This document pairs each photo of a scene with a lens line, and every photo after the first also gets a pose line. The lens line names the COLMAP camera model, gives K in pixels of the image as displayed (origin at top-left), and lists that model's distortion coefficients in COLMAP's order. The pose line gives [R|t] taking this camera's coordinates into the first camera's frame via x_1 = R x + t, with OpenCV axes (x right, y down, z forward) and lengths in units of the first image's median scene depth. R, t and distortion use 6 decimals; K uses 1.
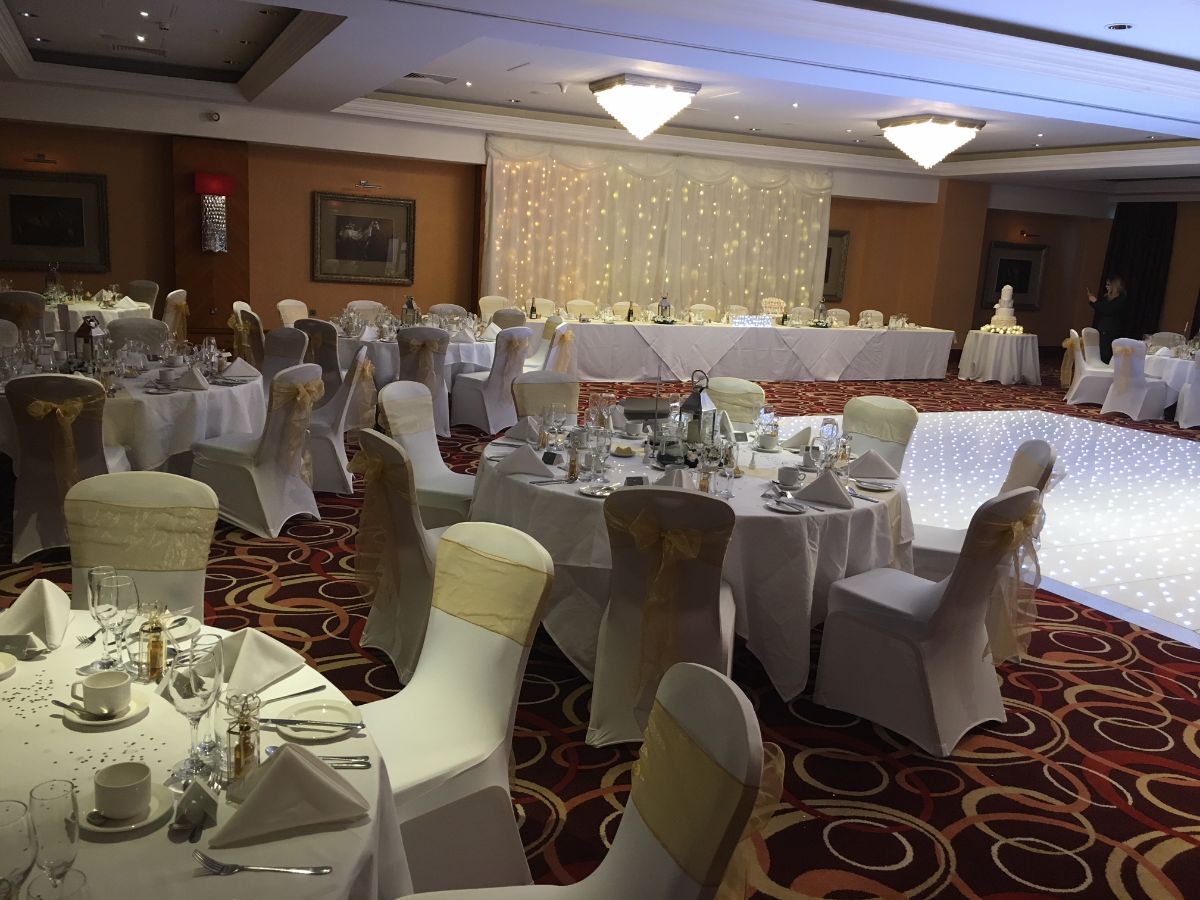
lens RADIAL K [[1023.8, 0, 598.6], [0, 1023.8, 447.8], [0, 0, 1]] dist [0.043704, -0.005803]
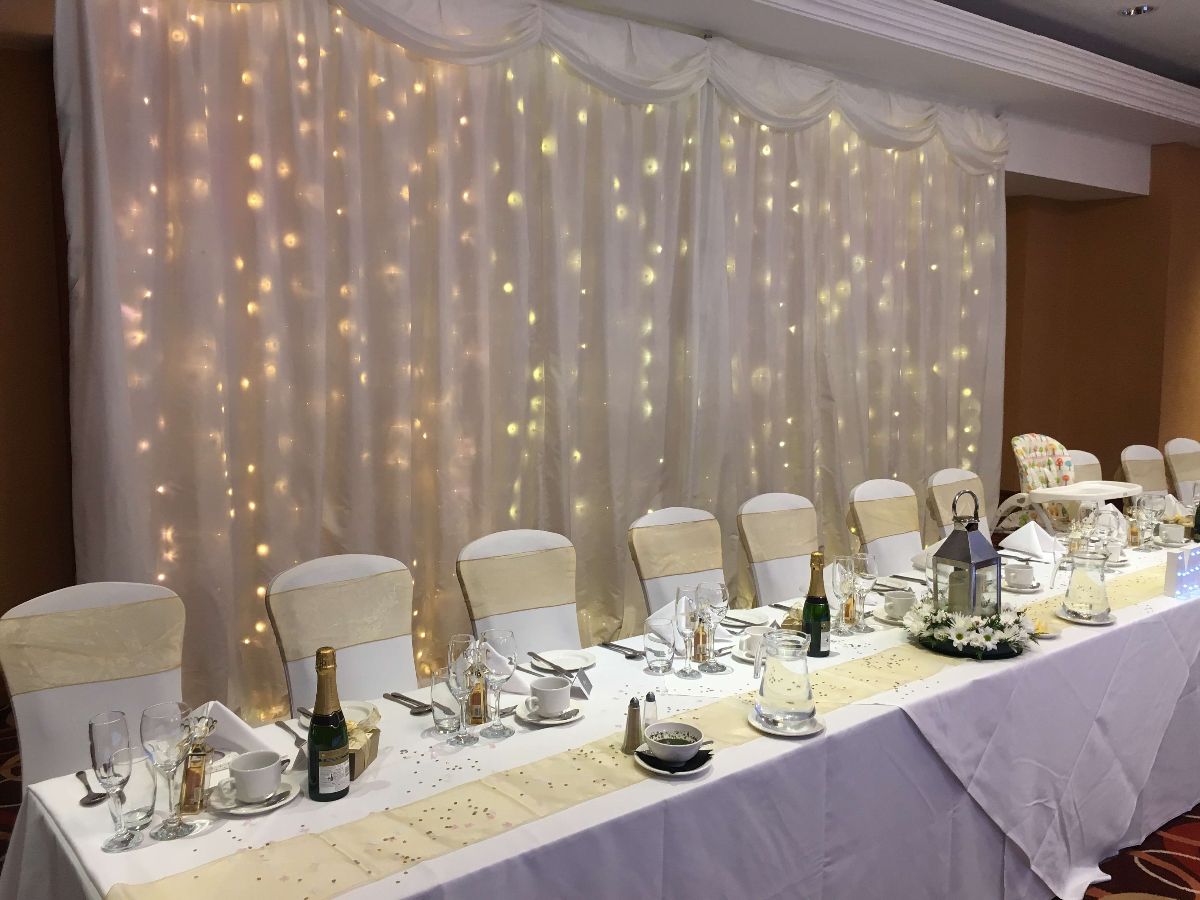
lens RADIAL K [[1023.8, 0, 598.9], [0, 1023.8, 450.9], [0, 0, 1]] dist [0.043704, -0.005803]
pose [[0.969396, -0.083120, 0.231002, -0.047587], [0.099989, 0.993037, -0.062283, -0.134669], [-0.224216, 0.083475, 0.970958, 0.705484]]
